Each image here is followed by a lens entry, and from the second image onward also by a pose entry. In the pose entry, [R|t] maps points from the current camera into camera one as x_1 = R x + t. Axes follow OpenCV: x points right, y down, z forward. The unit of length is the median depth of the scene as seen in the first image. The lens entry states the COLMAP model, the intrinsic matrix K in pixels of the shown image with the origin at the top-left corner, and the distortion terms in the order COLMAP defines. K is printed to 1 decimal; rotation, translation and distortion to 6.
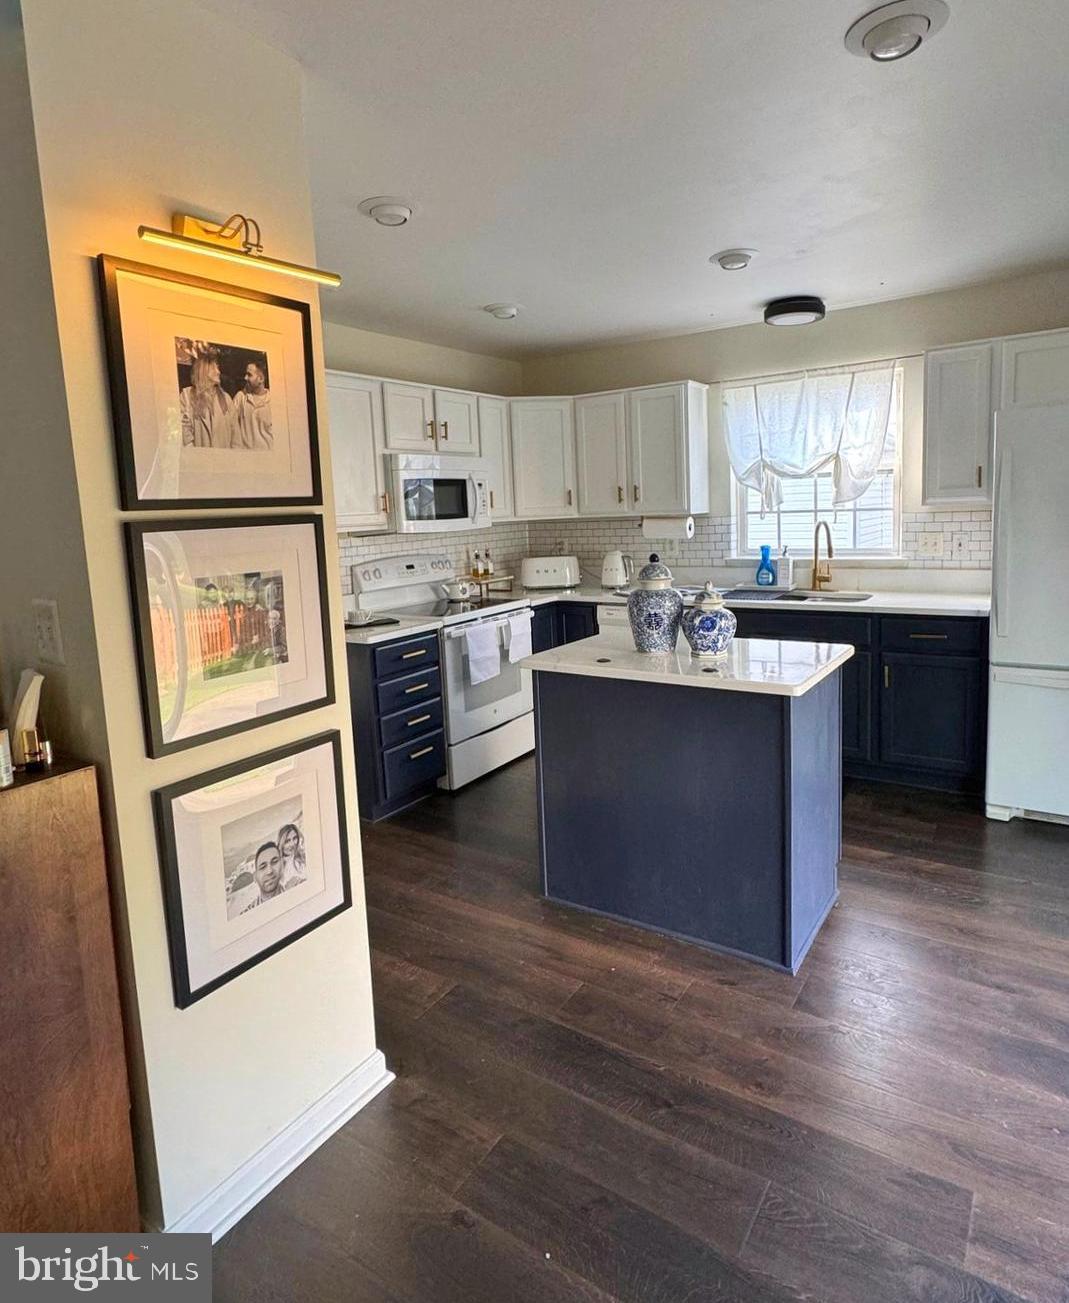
lens RADIAL K [[781.3, 0, 539.9], [0, 781.3, 606.1], [0, 0, 1]] dist [-0.001042, -0.000186]
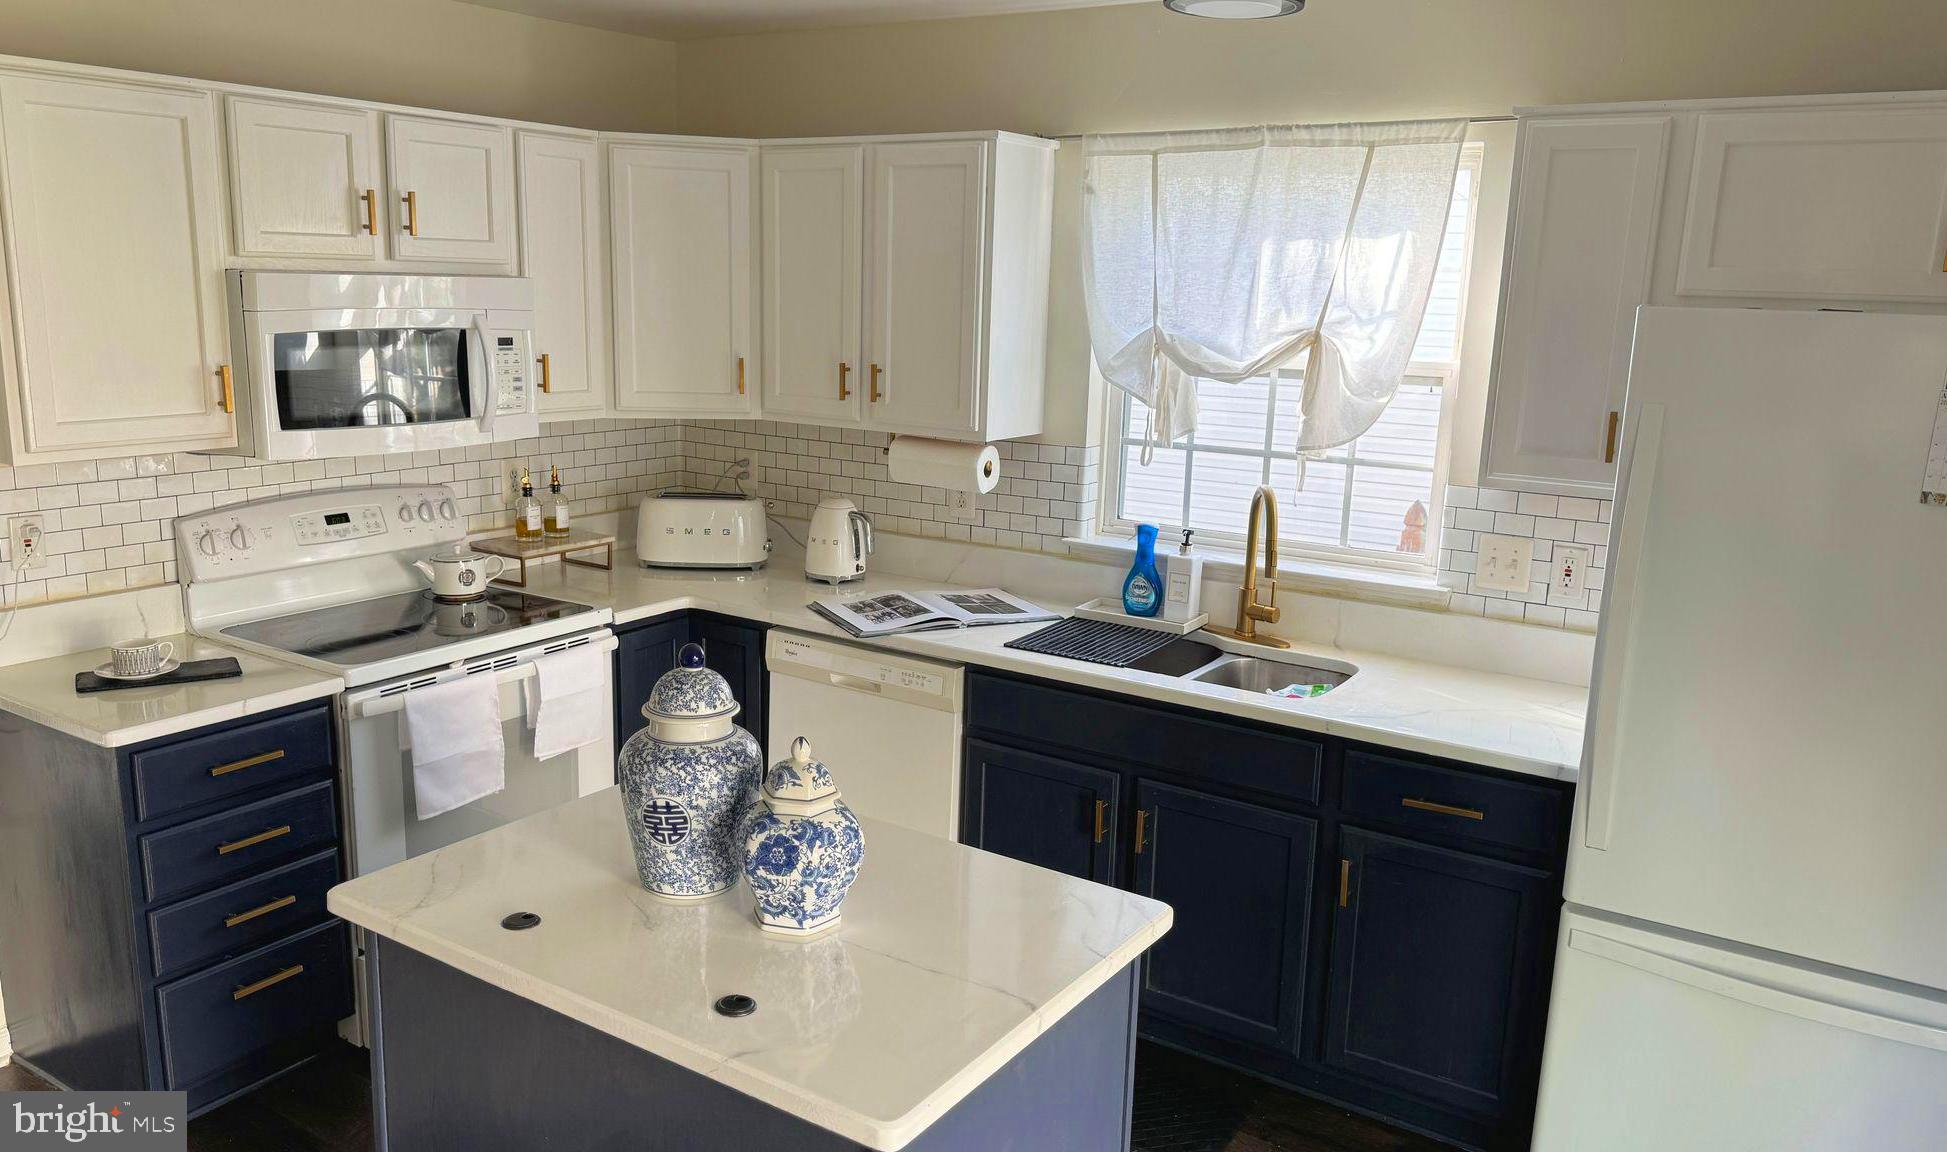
lens RADIAL K [[1420.1, 0, 973.5], [0, 1420.1, 576.0], [0, 0, 1]] dist [0.153384, -0.266246]
pose [[0.997706, 0.067057, 0.009300, 0.188972], [-0.067633, 0.993353, 0.093143, -0.120784], [-0.002993, -0.093558, 0.995609, 0.189982]]
